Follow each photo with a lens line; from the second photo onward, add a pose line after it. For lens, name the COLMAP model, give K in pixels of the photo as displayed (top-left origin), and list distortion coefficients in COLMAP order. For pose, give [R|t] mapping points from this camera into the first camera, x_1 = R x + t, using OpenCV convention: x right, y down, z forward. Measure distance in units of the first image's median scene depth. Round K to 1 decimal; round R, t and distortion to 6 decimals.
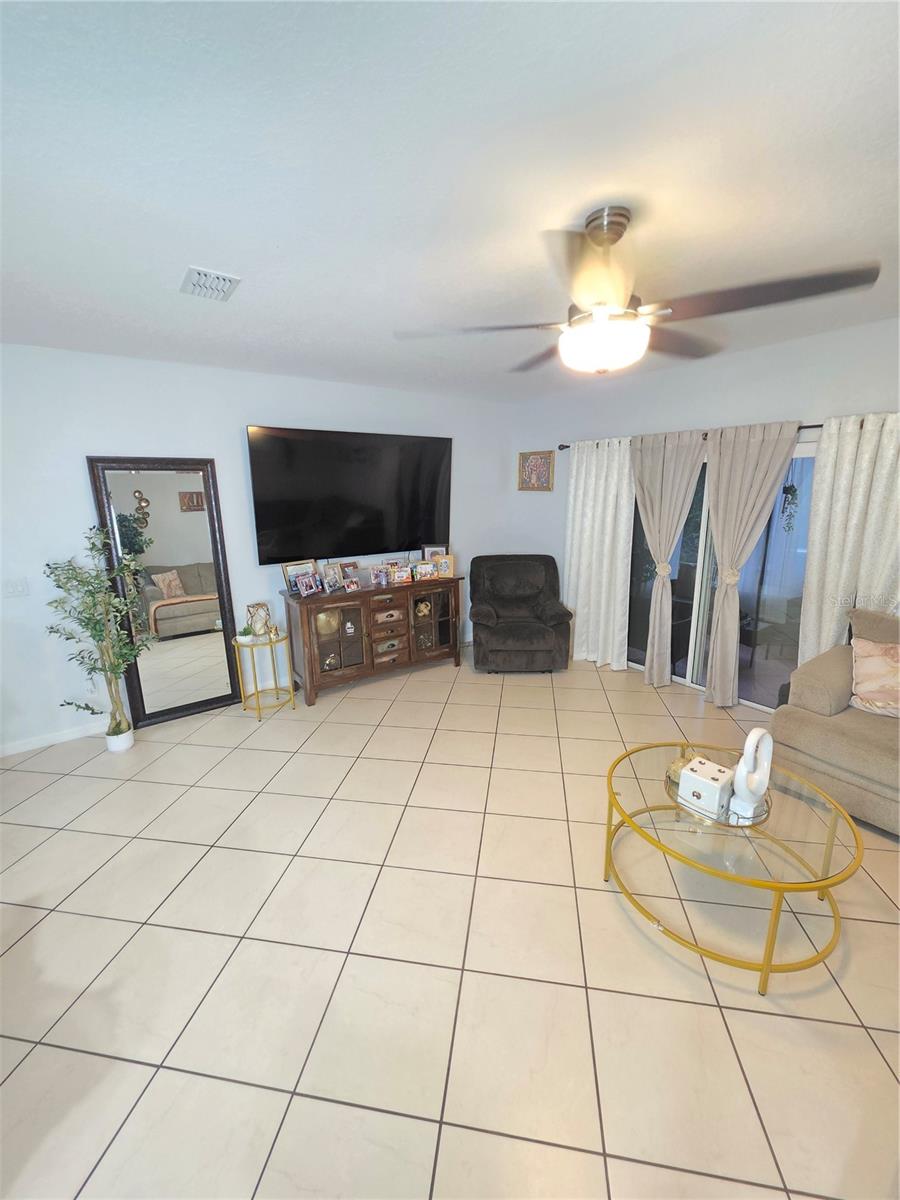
lens RADIAL K [[481.1, 0, 445.4], [0, 481.1, 598.8], [0, 0, 1]] dist [-0.004281, 0.002084]
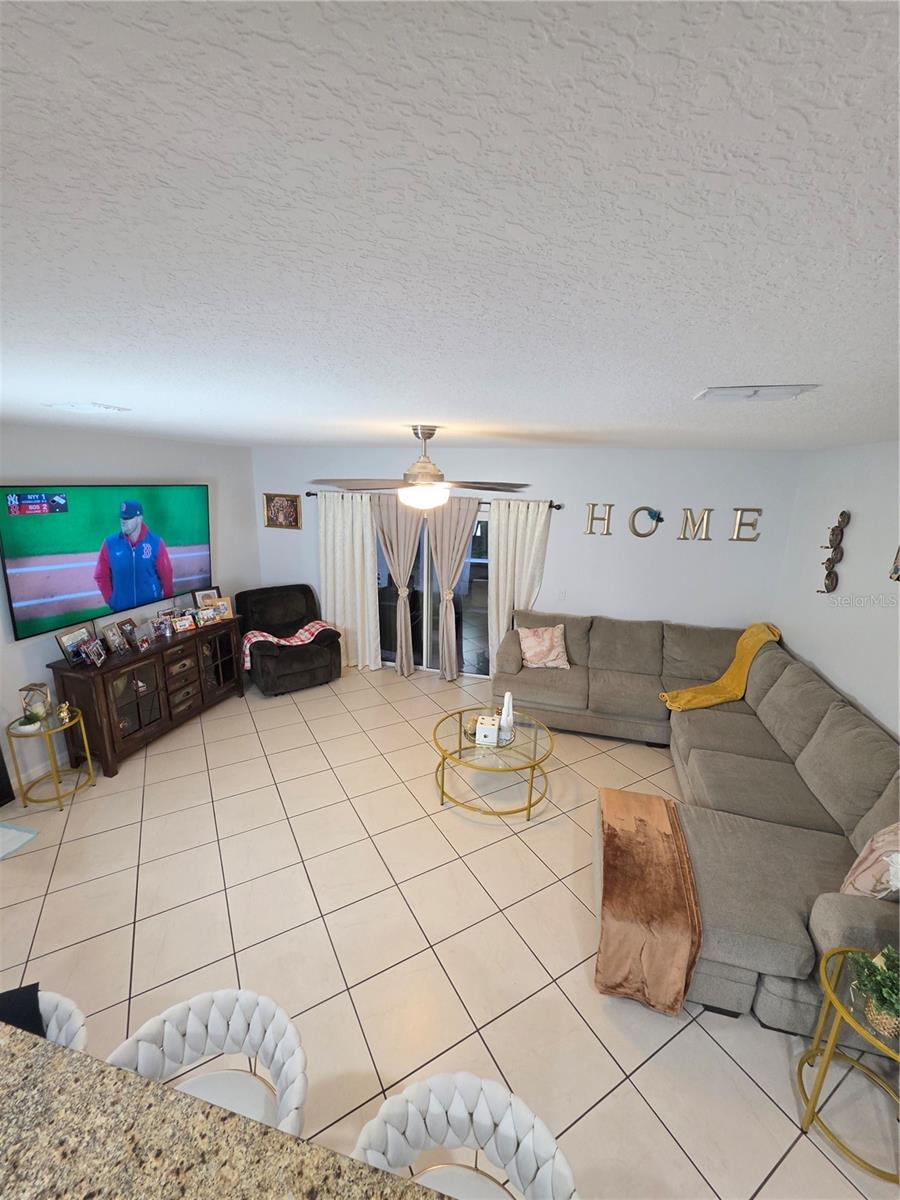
lens RADIAL K [[481.1, 0, 446.2], [0, 481.1, 601.6], [0, 0, 1]] dist [-0.004281, 0.002084]
pose [[0.786517, -0.127930, 0.604173, -0.274238], [0.113637, 0.991584, 0.062029, -0.099948], [-0.607024, 0.019869, 0.794435, -0.161720]]
